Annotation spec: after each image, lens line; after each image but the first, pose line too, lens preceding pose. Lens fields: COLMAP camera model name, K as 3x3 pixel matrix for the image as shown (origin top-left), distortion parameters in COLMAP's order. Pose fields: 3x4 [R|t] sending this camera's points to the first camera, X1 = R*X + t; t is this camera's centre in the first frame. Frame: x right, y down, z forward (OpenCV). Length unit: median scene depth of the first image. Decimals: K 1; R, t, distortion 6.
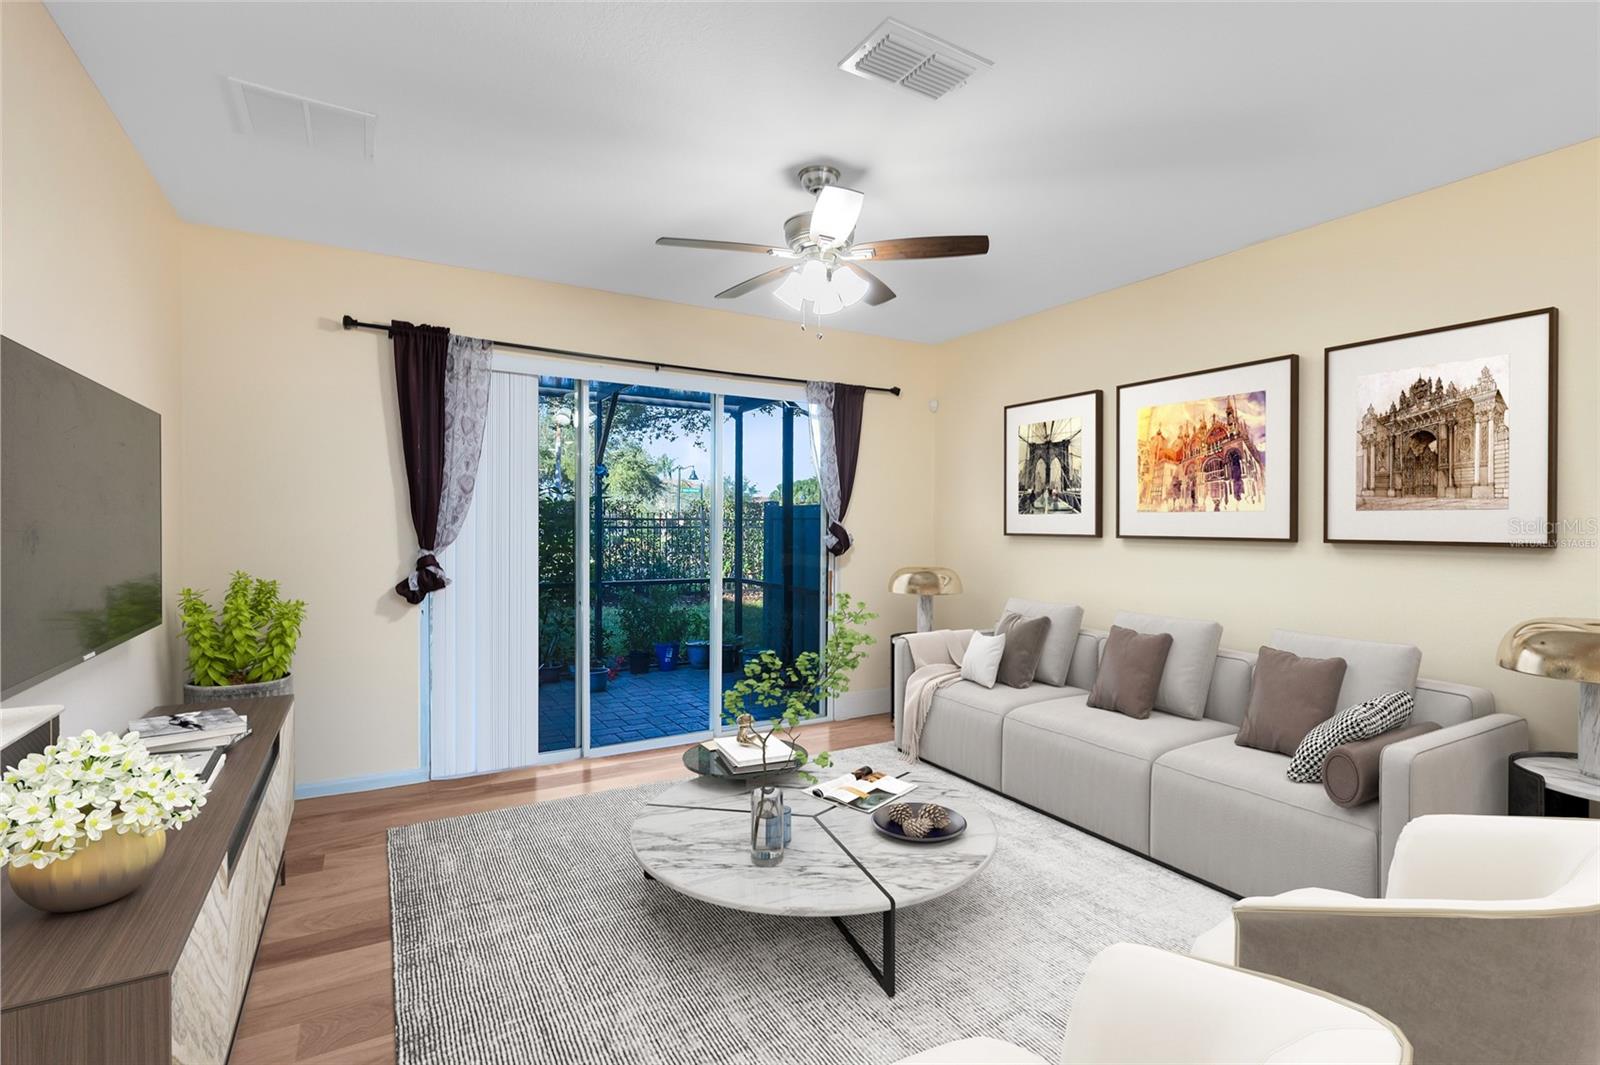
lens RADIAL K [[734.5, 0, 806.0], [0, 734.5, 535.6], [0, 0, 1]] dist [0.005417, -0.001183]
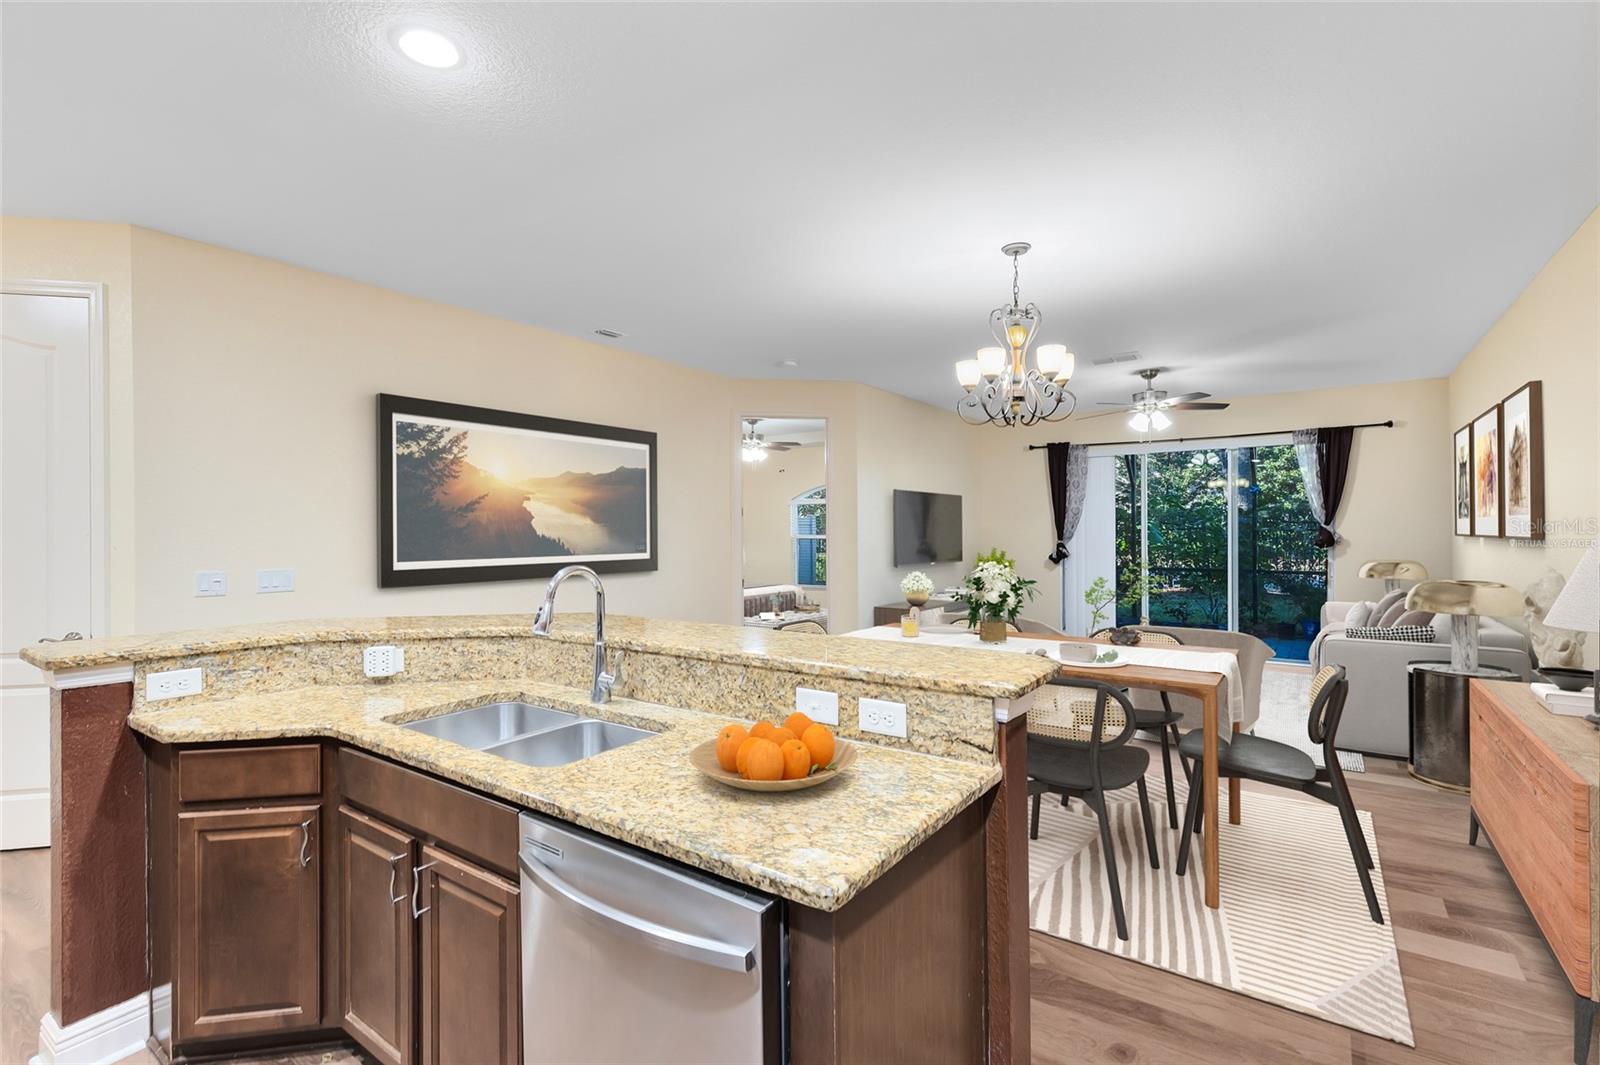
lens RADIAL K [[734.5, 0, 810.3], [0, 734.5, 519.5], [0, 0, 1]] dist [0.005417, -0.001183]
pose [[0.426734, -0.019360, -0.904170, 1.193844], [-0.005281, 0.999700, -0.023897, 0.012830], [0.904362, 0.014972, 0.426504, -0.664884]]
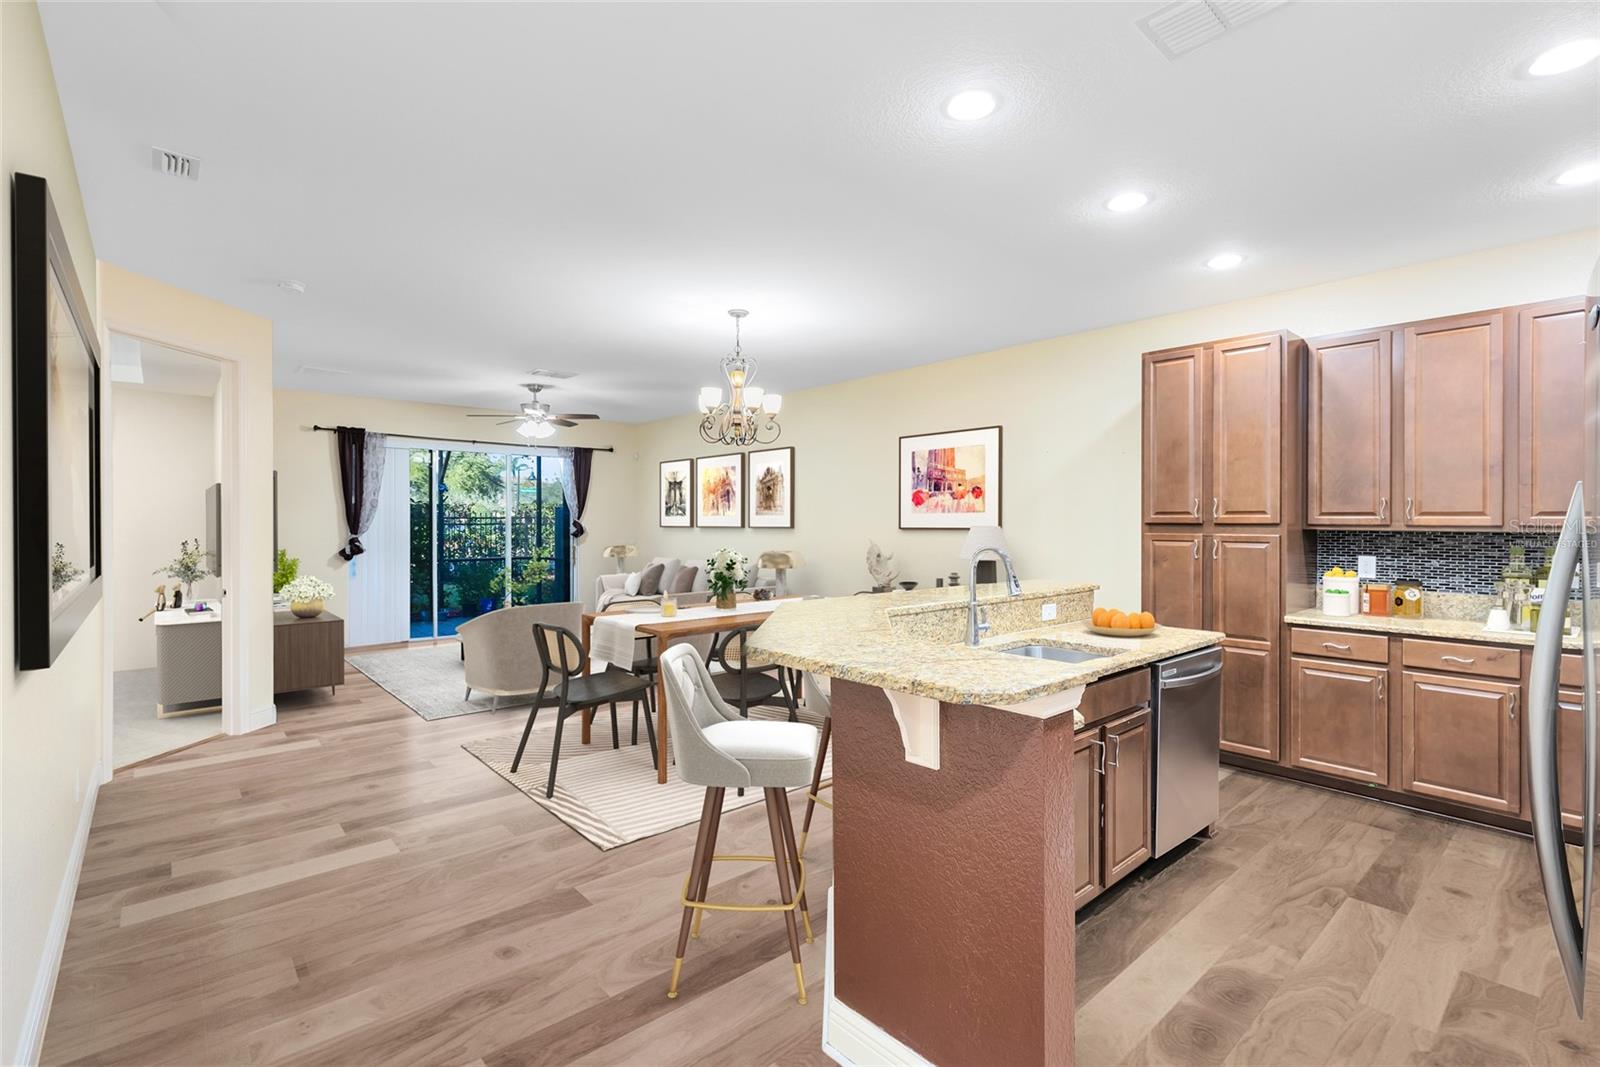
lens RADIAL K [[734.5, 0, 801.2], [0, 734.5, 526.8], [0, 0, 1]] dist [0.005417, -0.001183]
pose [[0.983017, -0.005578, 0.183428, 0.343814], [0.006894, 0.999955, -0.006541, 0.019072], [-0.183383, 0.007694, 0.983011, -1.265134]]
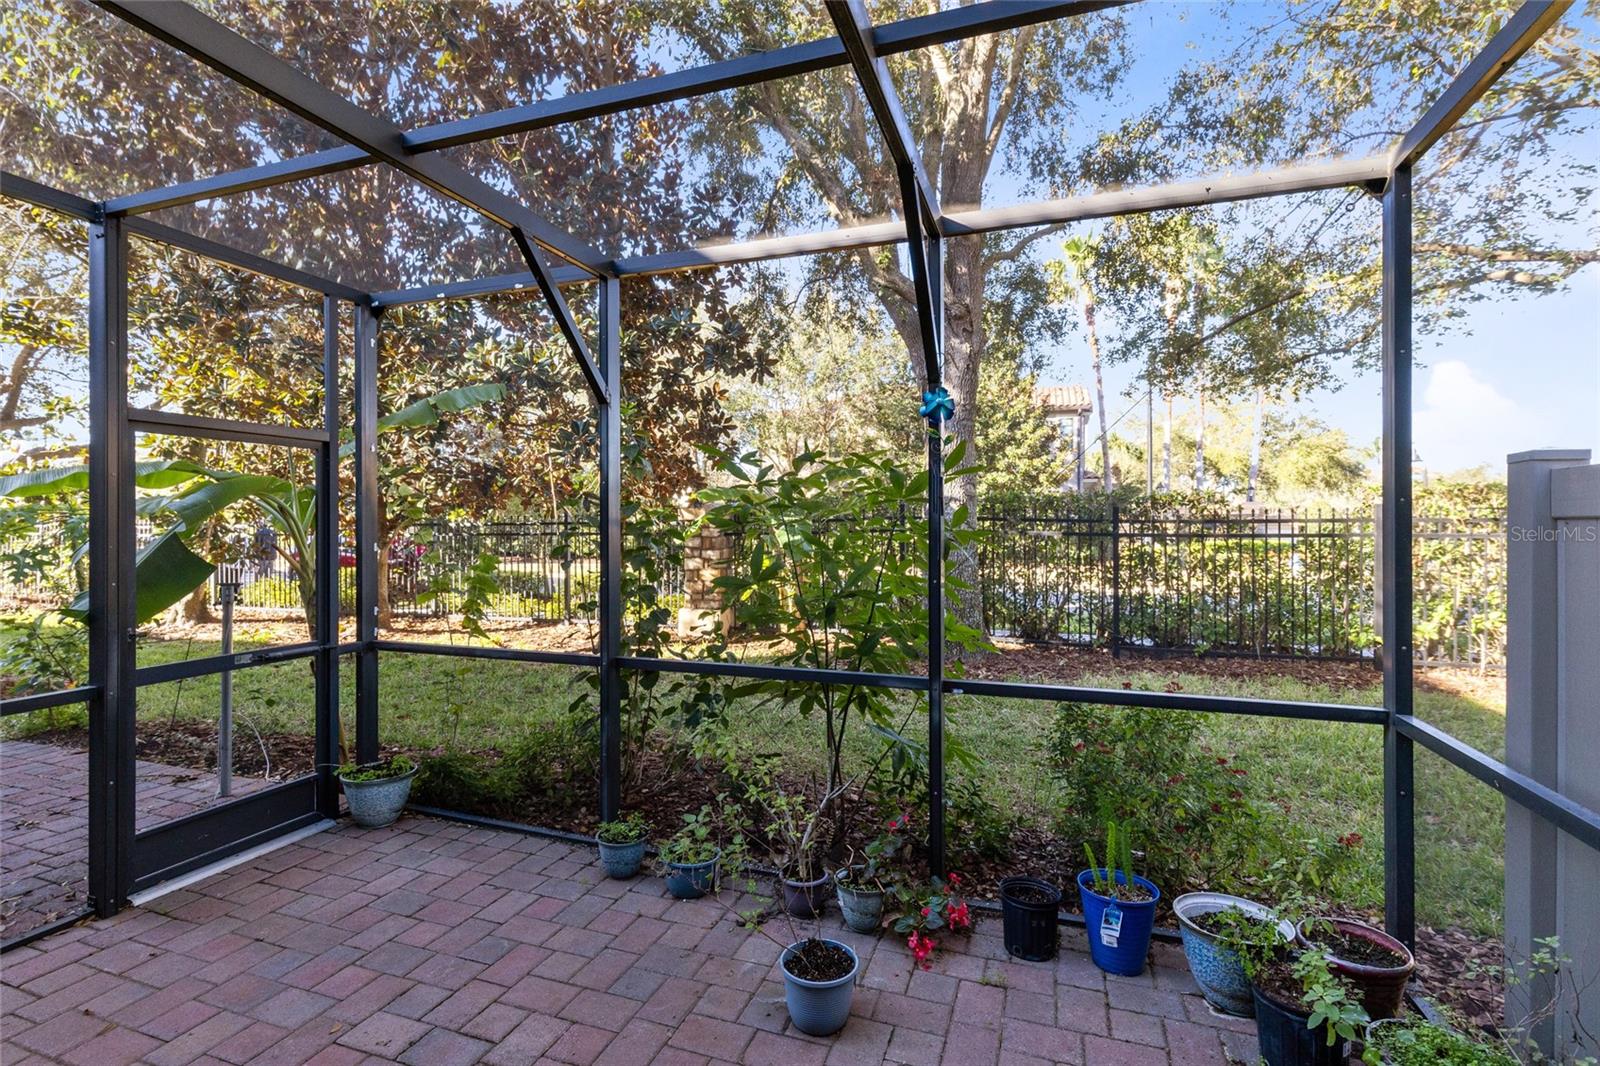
lens RADIAL K [[734.5, 0, 787.9], [0, 734.5, 525.2], [0, 0, 1]] dist [0.005417, -0.001183]
pose [[0.638285, -0.004551, -0.769787, -0.015951], [-0.010326, 0.999842, -0.014472, -0.025058], [0.769731, 0.017186, 0.638137, 1.283290]]
